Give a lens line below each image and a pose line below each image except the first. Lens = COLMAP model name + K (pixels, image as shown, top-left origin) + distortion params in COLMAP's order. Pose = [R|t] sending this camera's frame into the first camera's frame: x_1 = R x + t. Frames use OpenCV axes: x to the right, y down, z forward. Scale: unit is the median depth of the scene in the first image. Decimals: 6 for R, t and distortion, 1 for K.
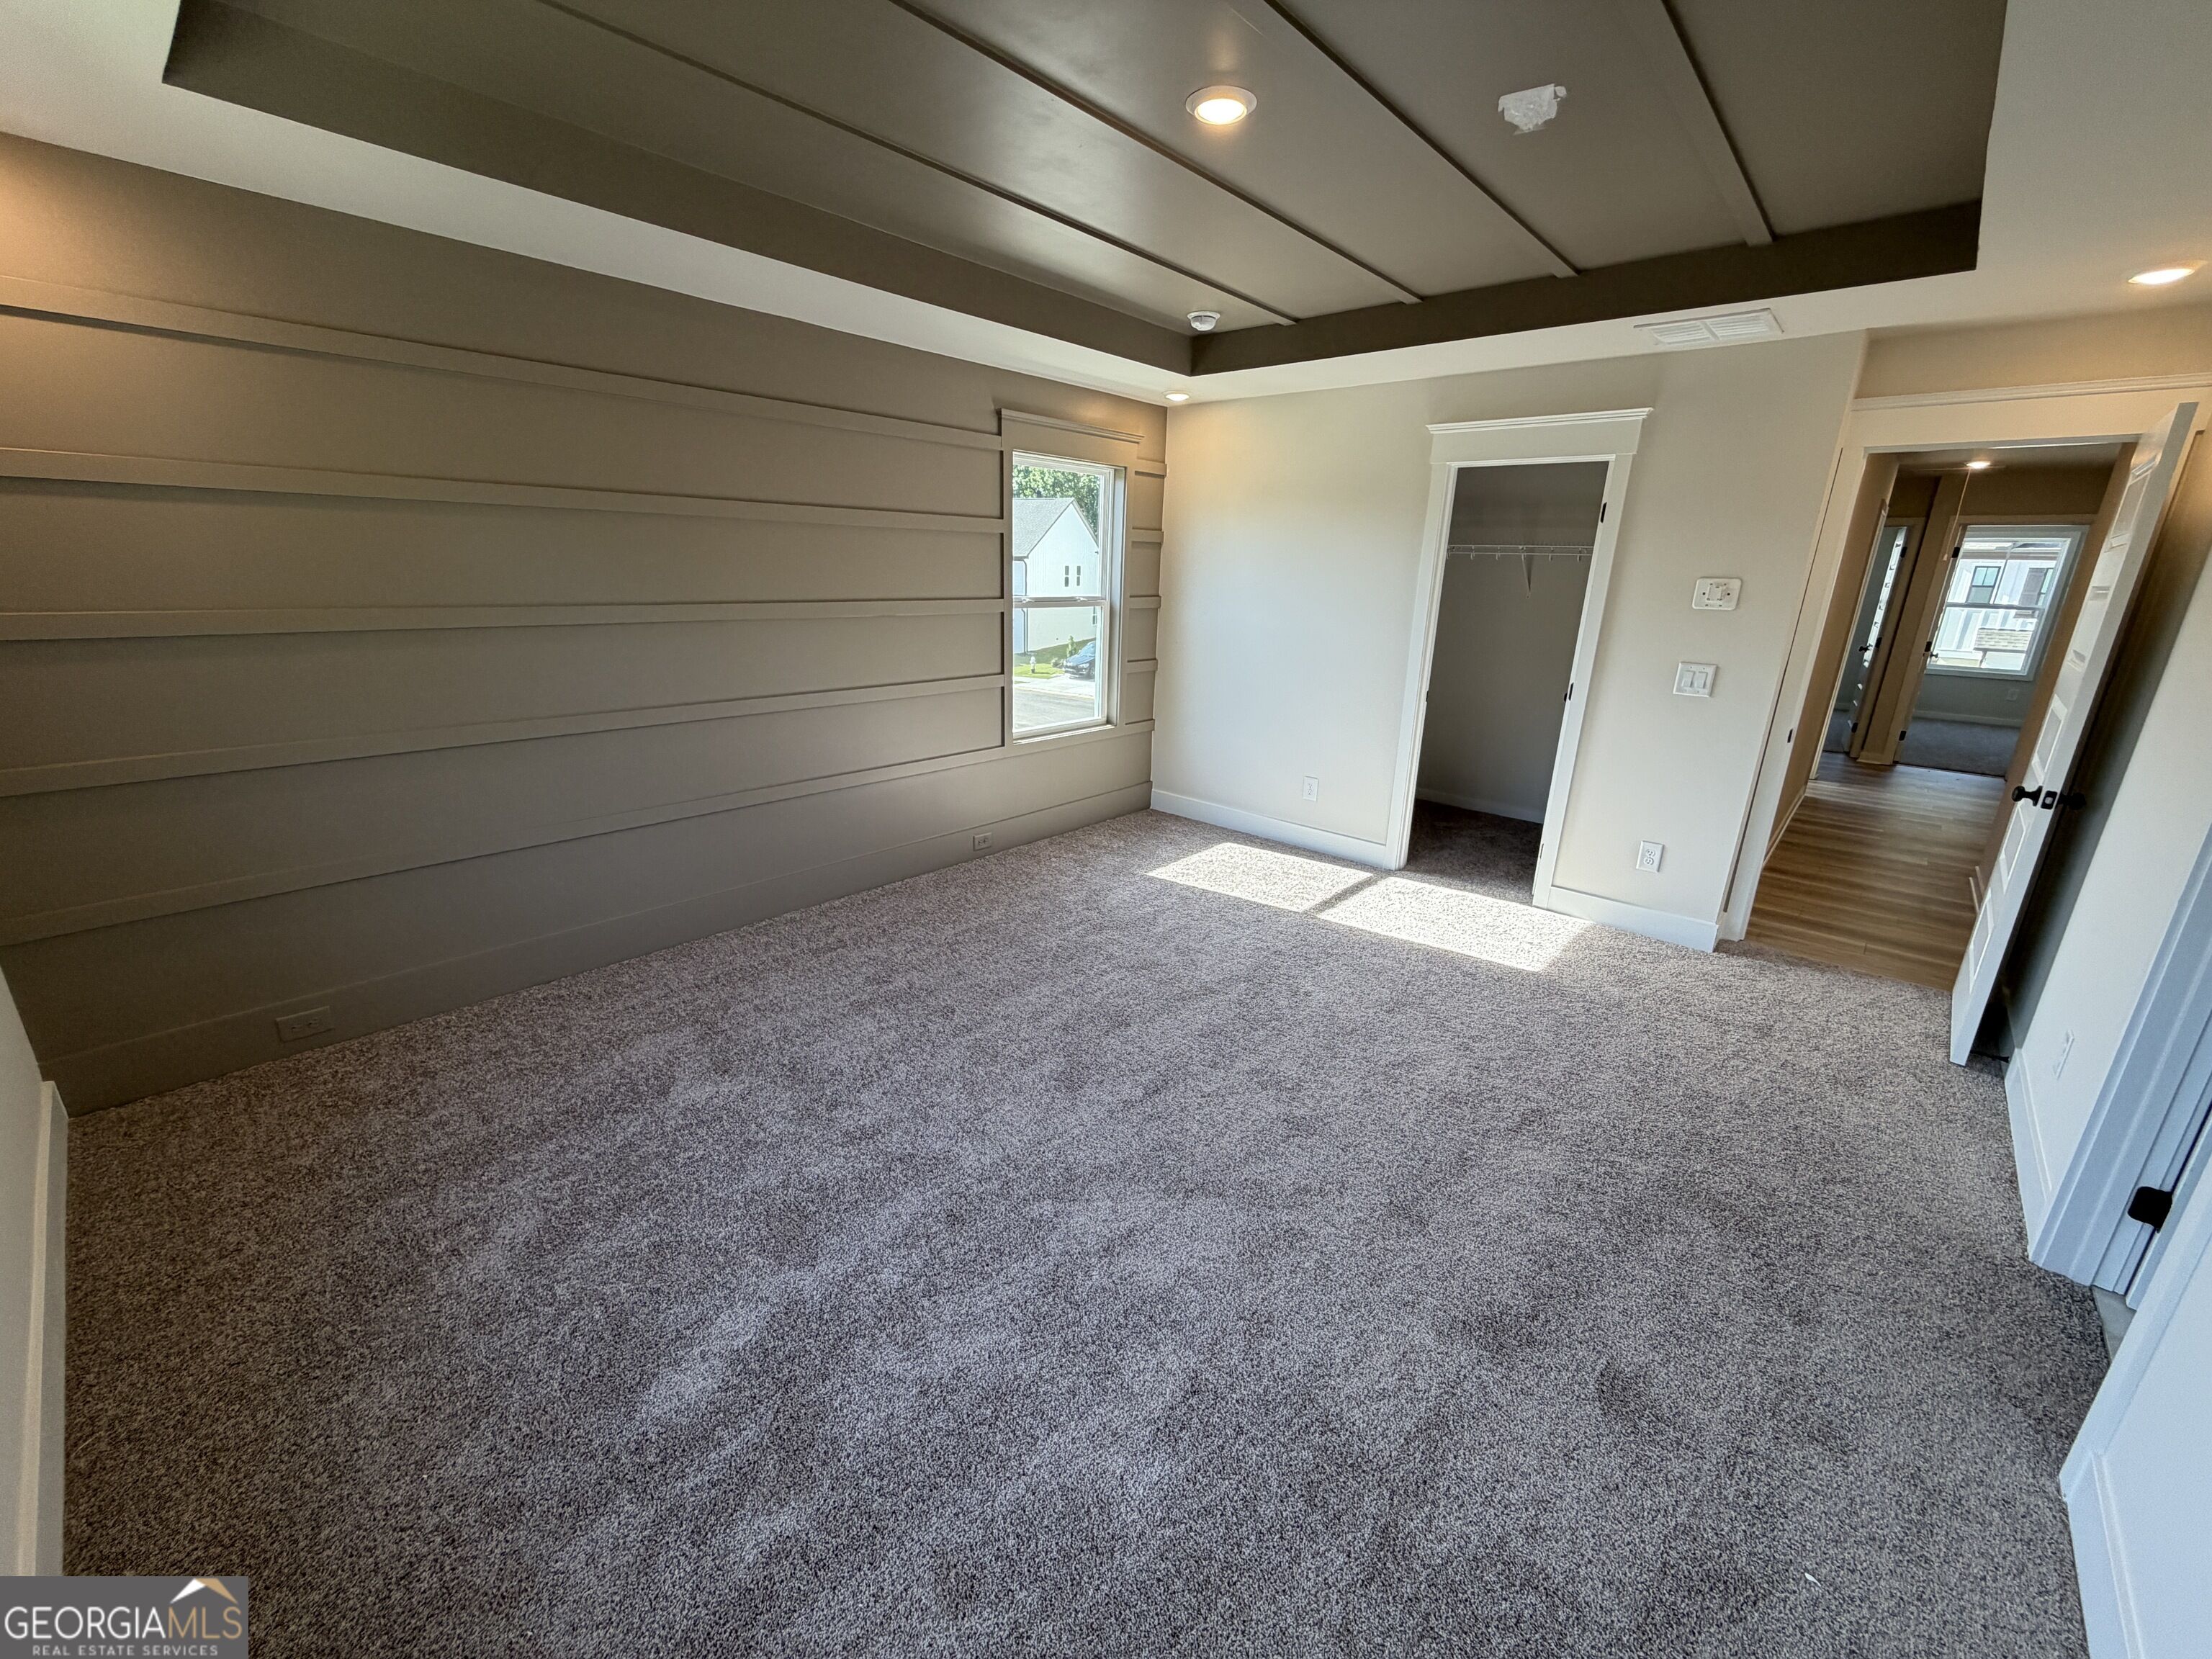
lens RADIAL K [[883.8, 0, 1100.5], [0, 883.8, 833.4], [0, 0, 1]] dist [0.000180, 0.000131]
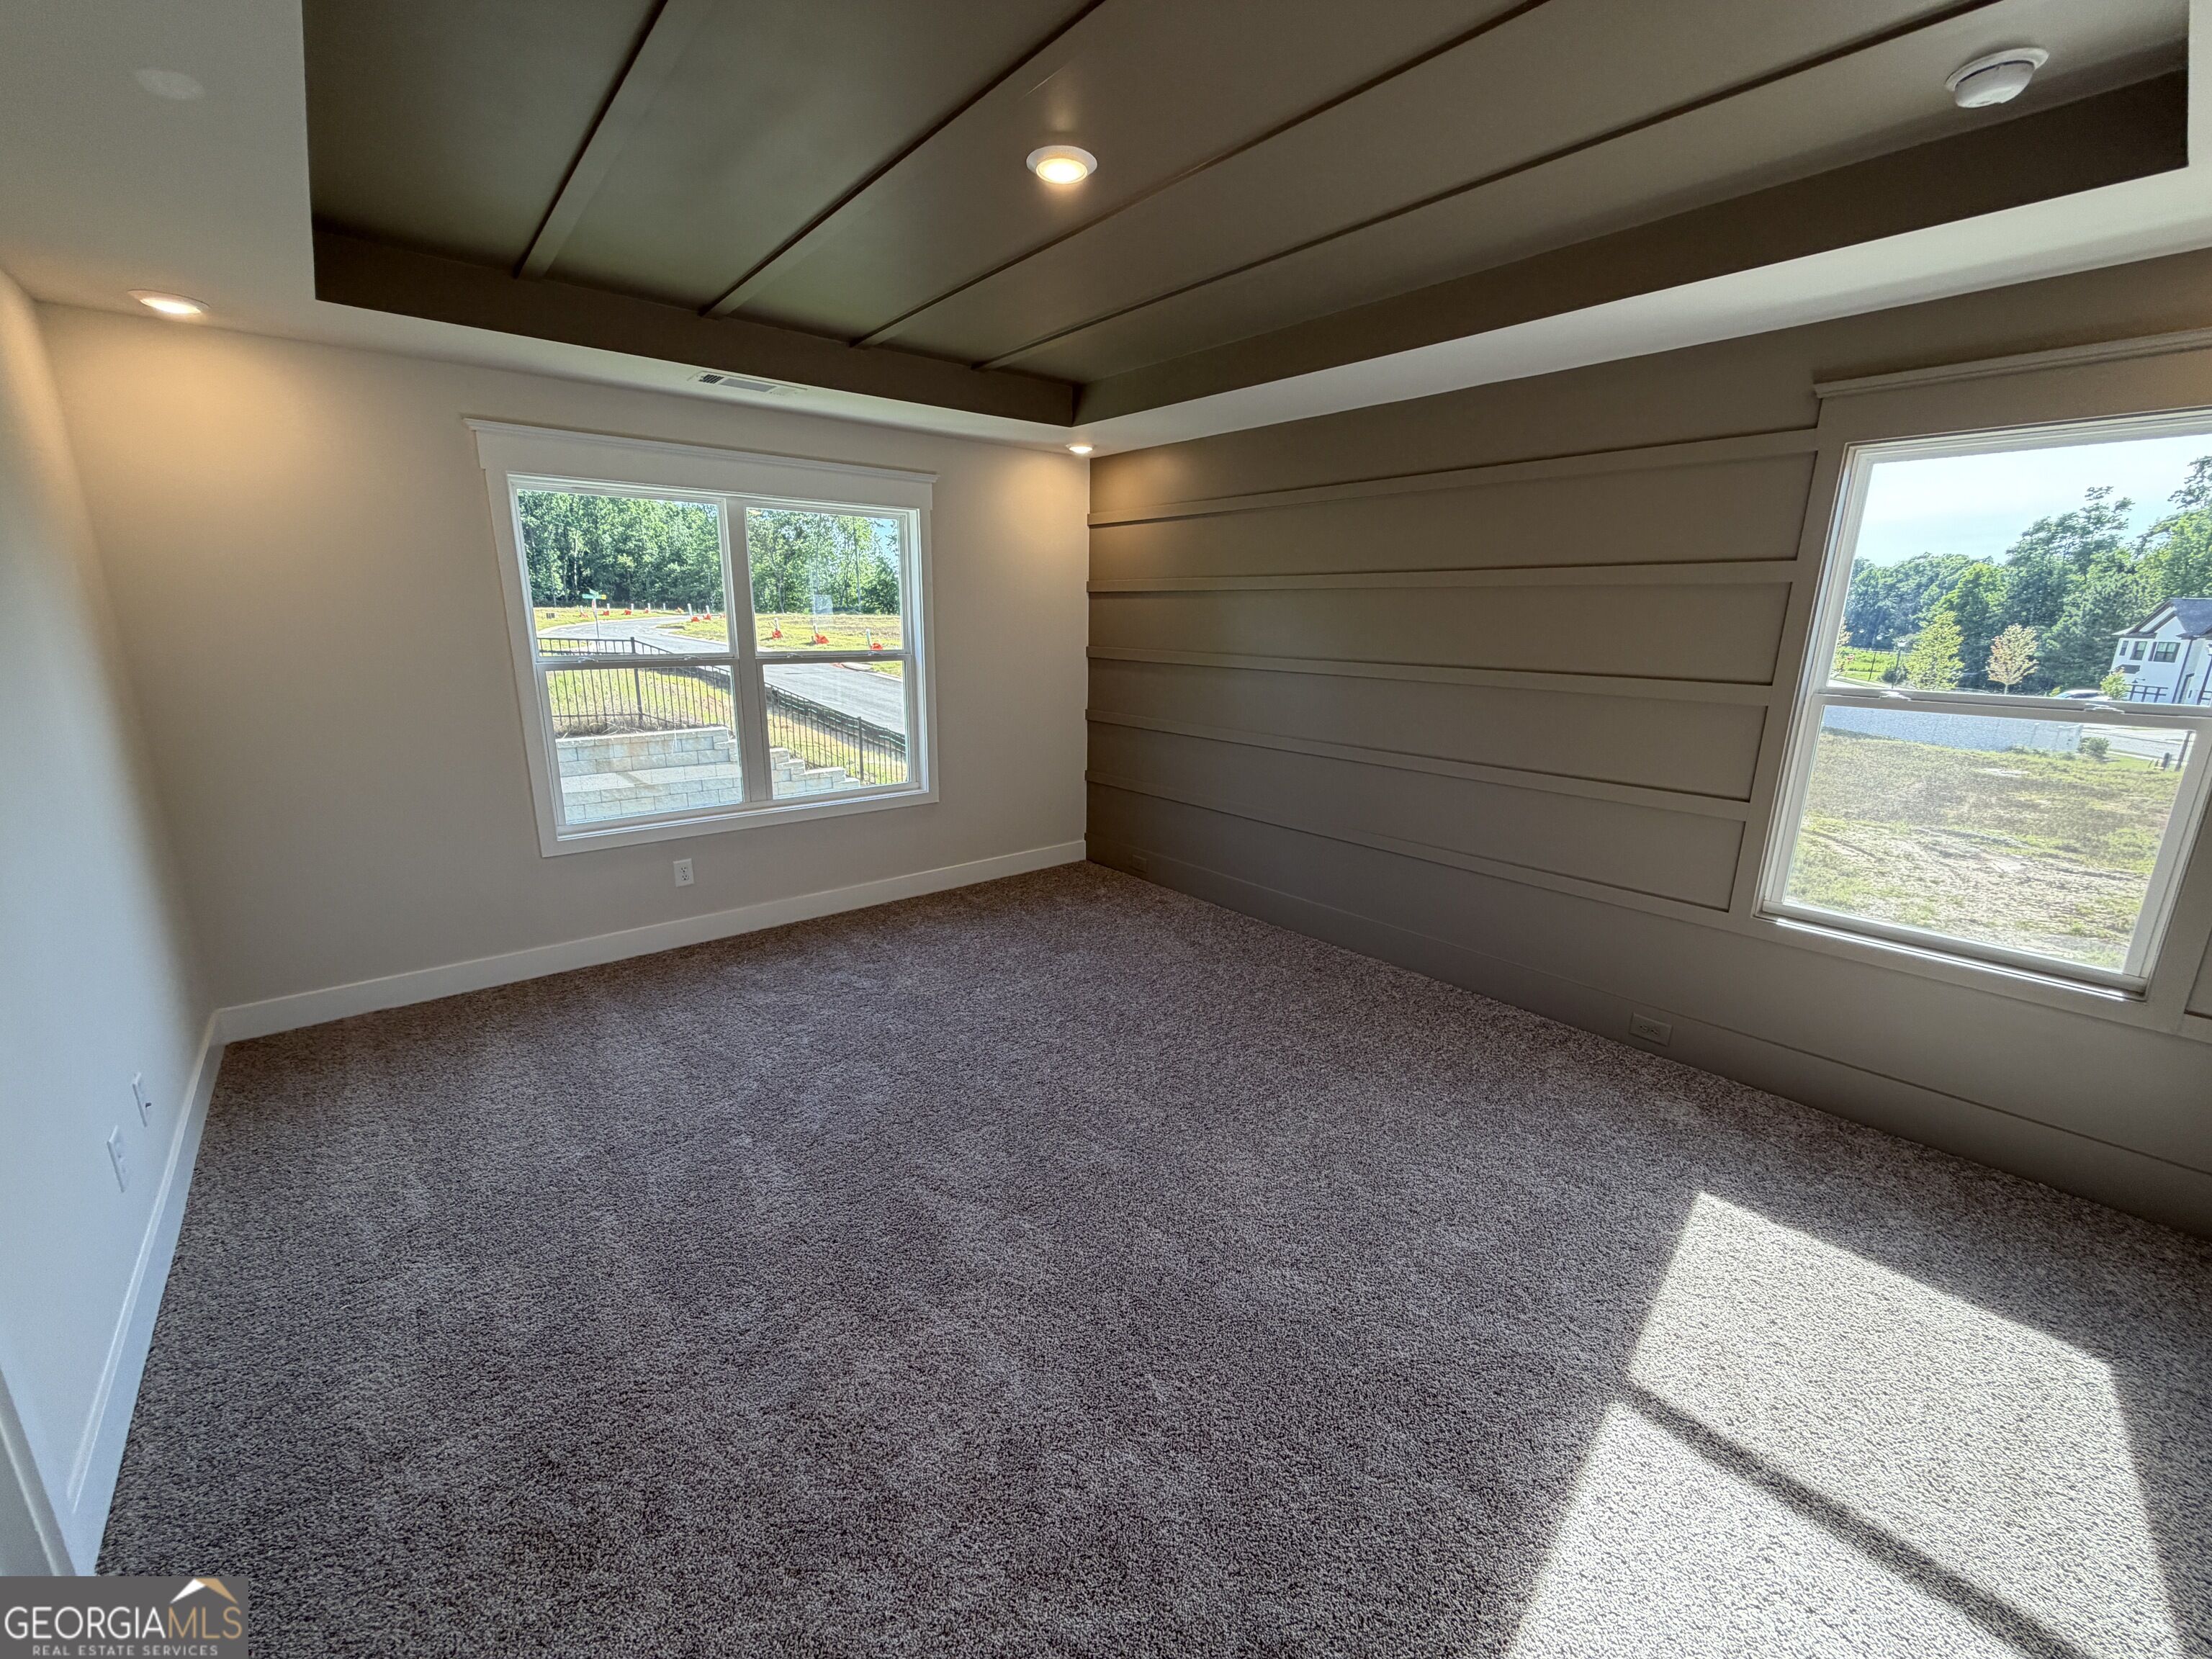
lens RADIAL K [[883.8, 0, 1100.5], [0, 883.8, 833.4], [0, 0, 1]] dist [0.000180, 0.000131]
pose [[-0.141357, 0.211142, -0.967180, 0.632518], [-0.307705, 0.919226, 0.245645, -0.190344], [0.940923, 0.332329, -0.064970, 0.677998]]
